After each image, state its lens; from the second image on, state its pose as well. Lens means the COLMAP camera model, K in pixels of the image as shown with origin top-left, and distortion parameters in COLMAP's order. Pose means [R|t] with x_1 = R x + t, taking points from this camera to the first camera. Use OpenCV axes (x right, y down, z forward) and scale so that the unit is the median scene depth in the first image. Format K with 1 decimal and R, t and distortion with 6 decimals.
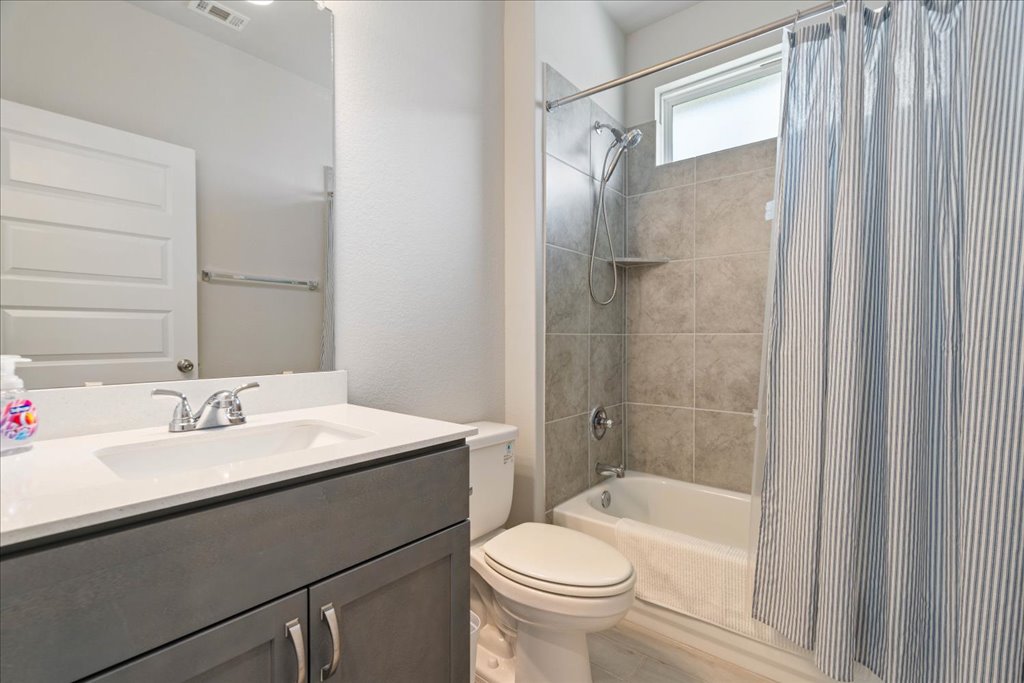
lens RADIAL K [[469.0, 0, 512.3], [0, 469.0, 342.1], [0, 0, 1]] dist [-0.001257, -0.000093]
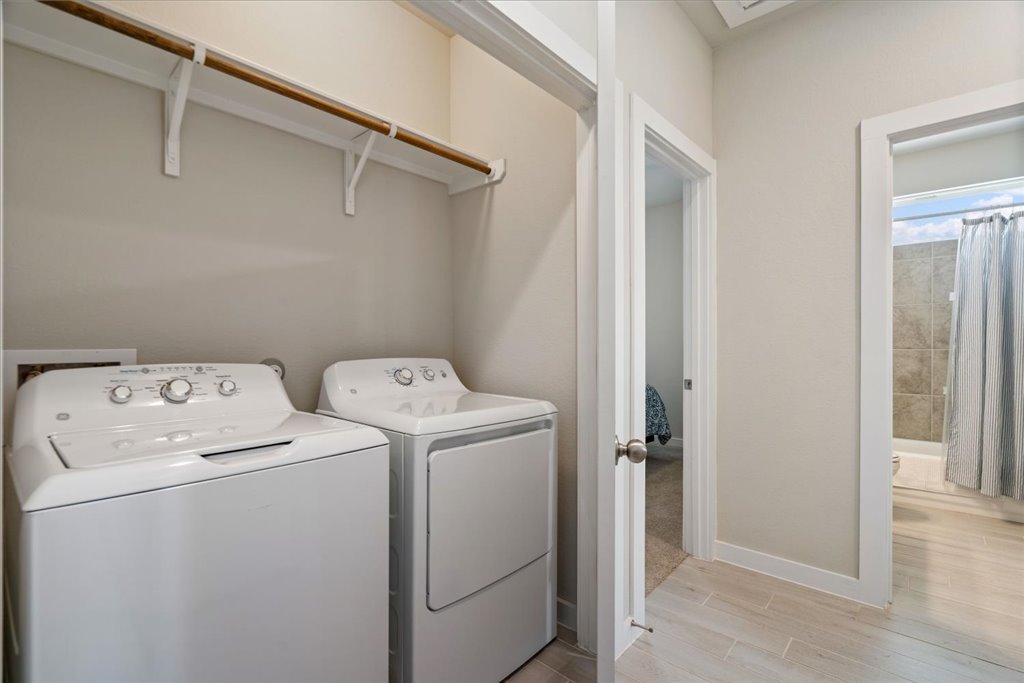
lens RADIAL K [[469.0, 0, 511.9], [0, 469.0, 342.9], [0, 0, 1]] dist [-0.001257, -0.000093]
pose [[0.998937, -0.001476, -0.046063, -1.441559], [0.001018, 0.999950, -0.009980, -0.042061], [0.046075, 0.009922, 0.998889, -1.319261]]
